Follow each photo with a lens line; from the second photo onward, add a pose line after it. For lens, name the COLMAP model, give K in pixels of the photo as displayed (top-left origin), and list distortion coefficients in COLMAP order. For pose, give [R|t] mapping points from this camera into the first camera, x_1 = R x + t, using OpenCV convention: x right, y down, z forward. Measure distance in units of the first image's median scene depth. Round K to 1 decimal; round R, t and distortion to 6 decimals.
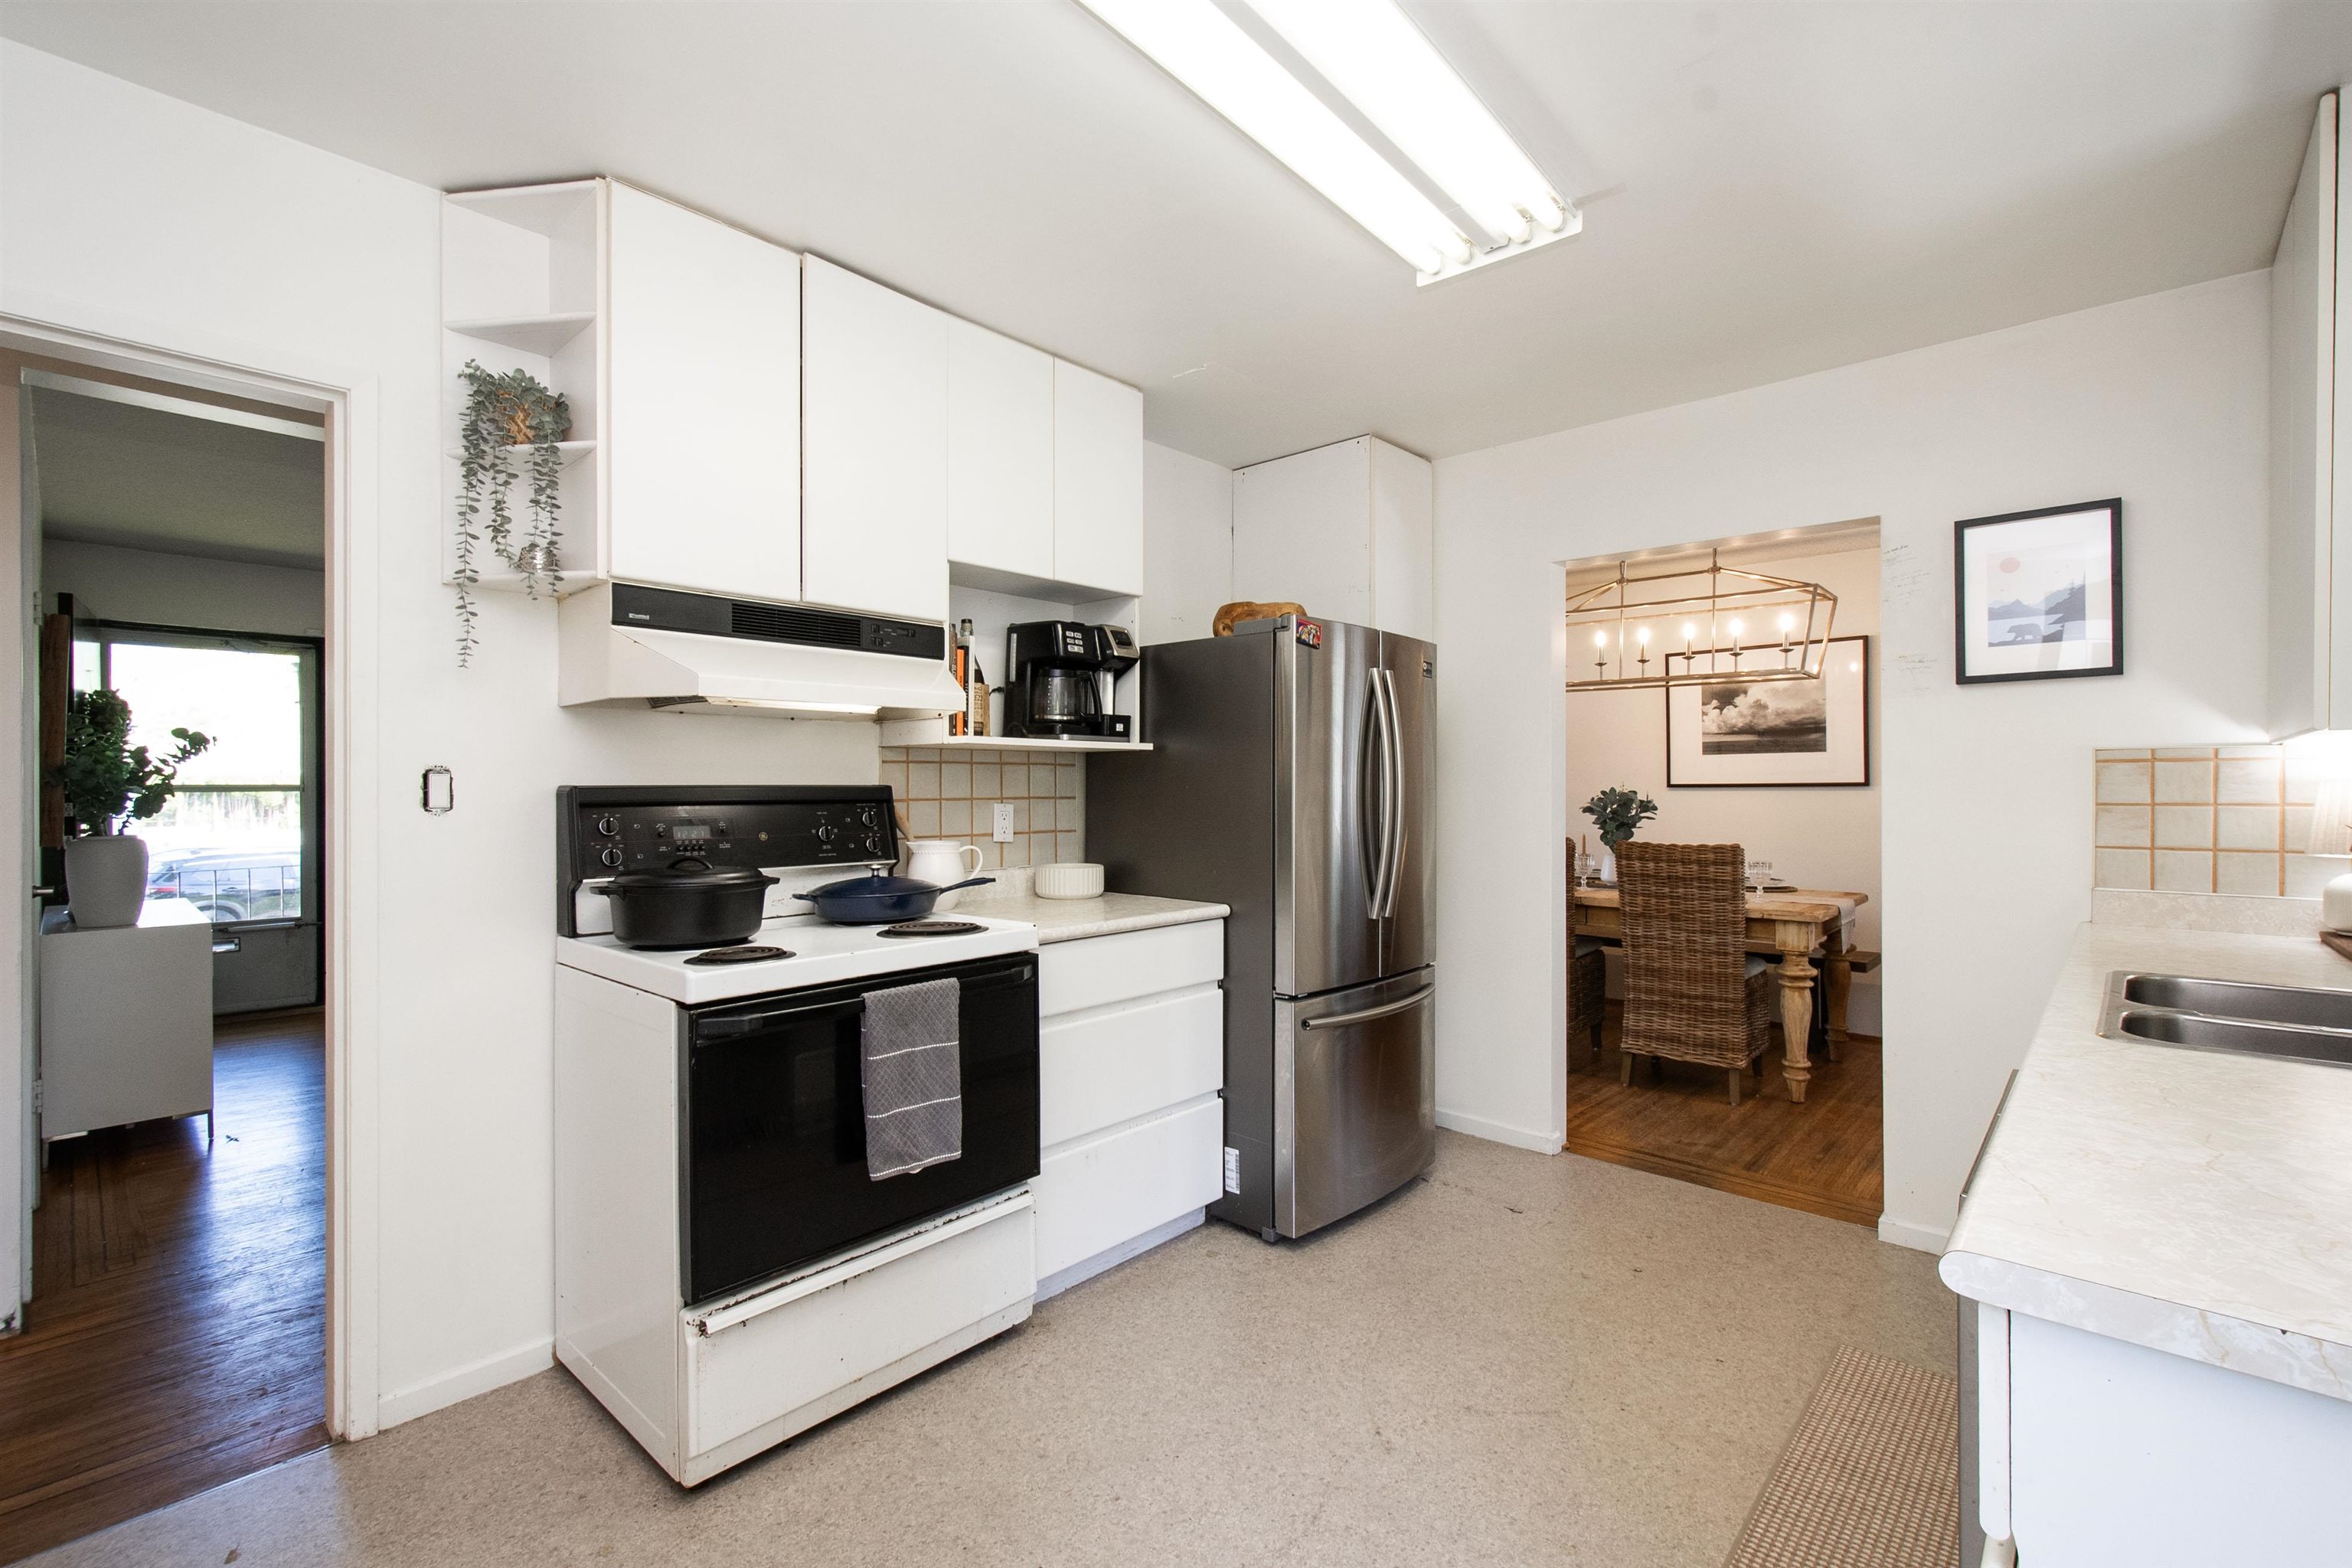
lens RADIAL K [[1019.8, 0, 1203.5], [0, 1019.8, 780.3], [0, 0, 1]] dist [0.006188, -0.000546]
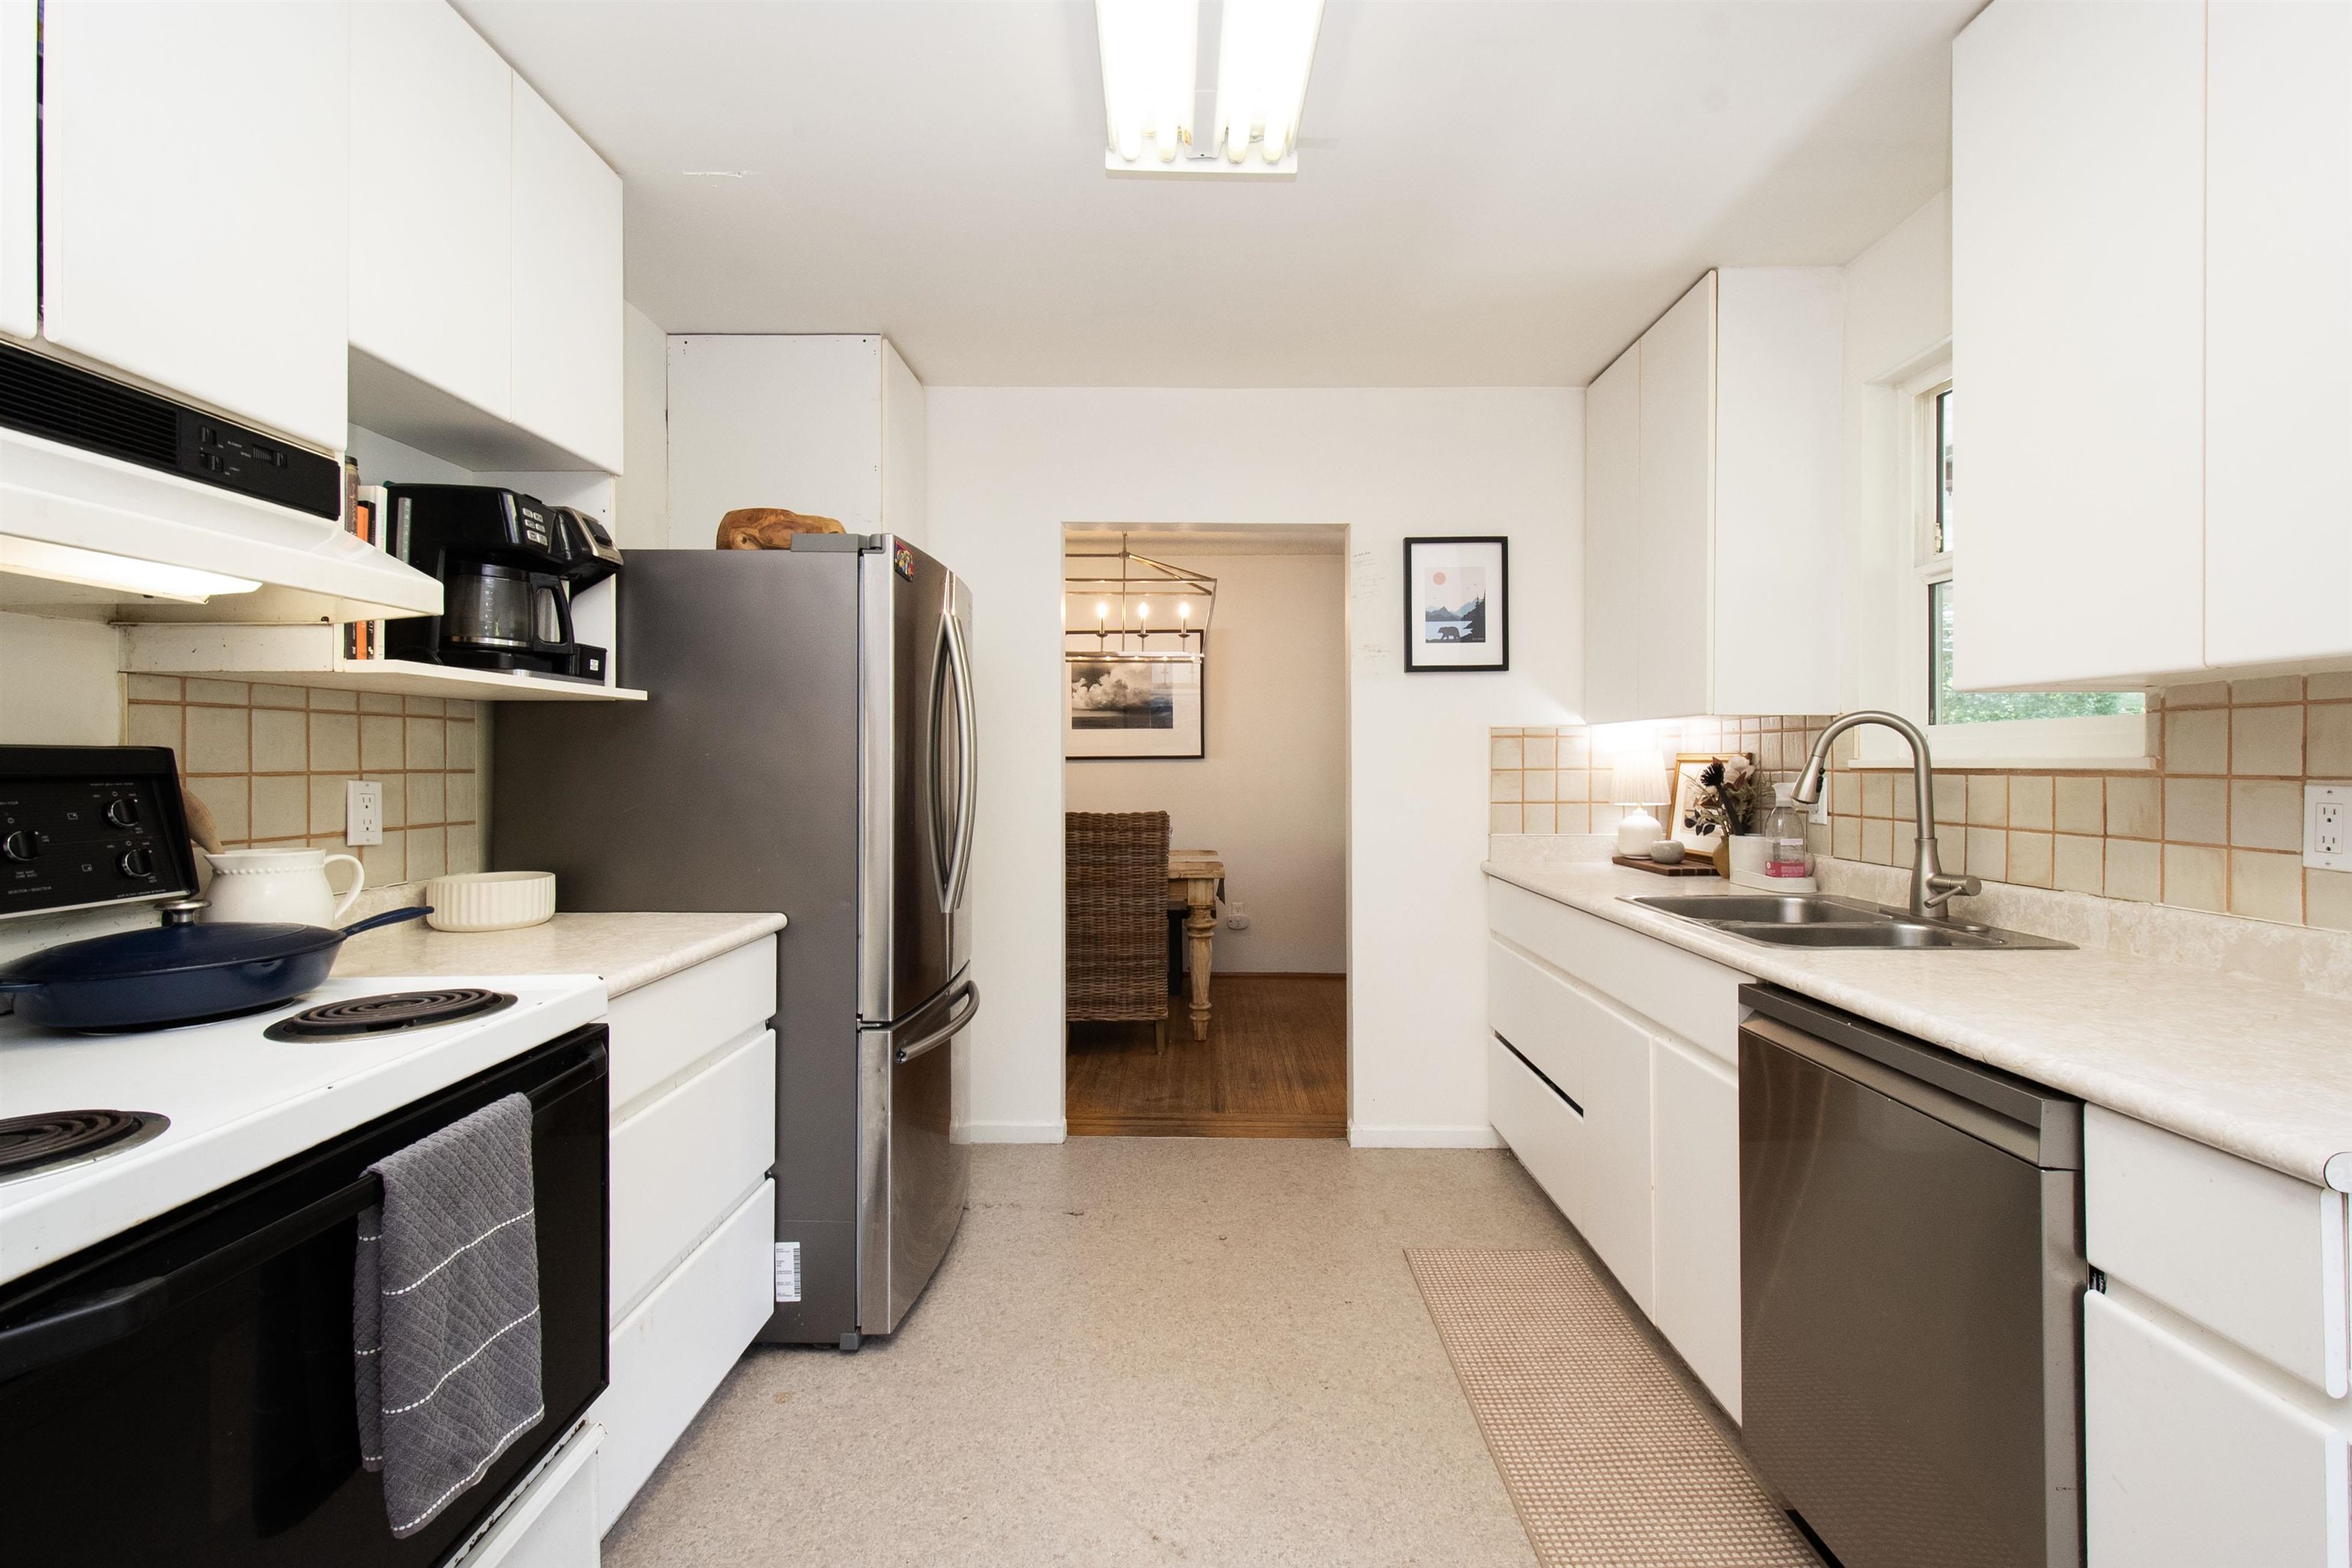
lens RADIAL K [[1020.3, 0, 1183.0], [0, 1020.3, 755.2], [0, 0, 1]] dist [0.018642, -0.010264]
pose [[0.754780, 0.004086, 0.655965, -0.233070], [-0.003828, 0.999991, -0.001824, 0.007267], [-0.655967, -0.001135, 0.754789, 0.237948]]
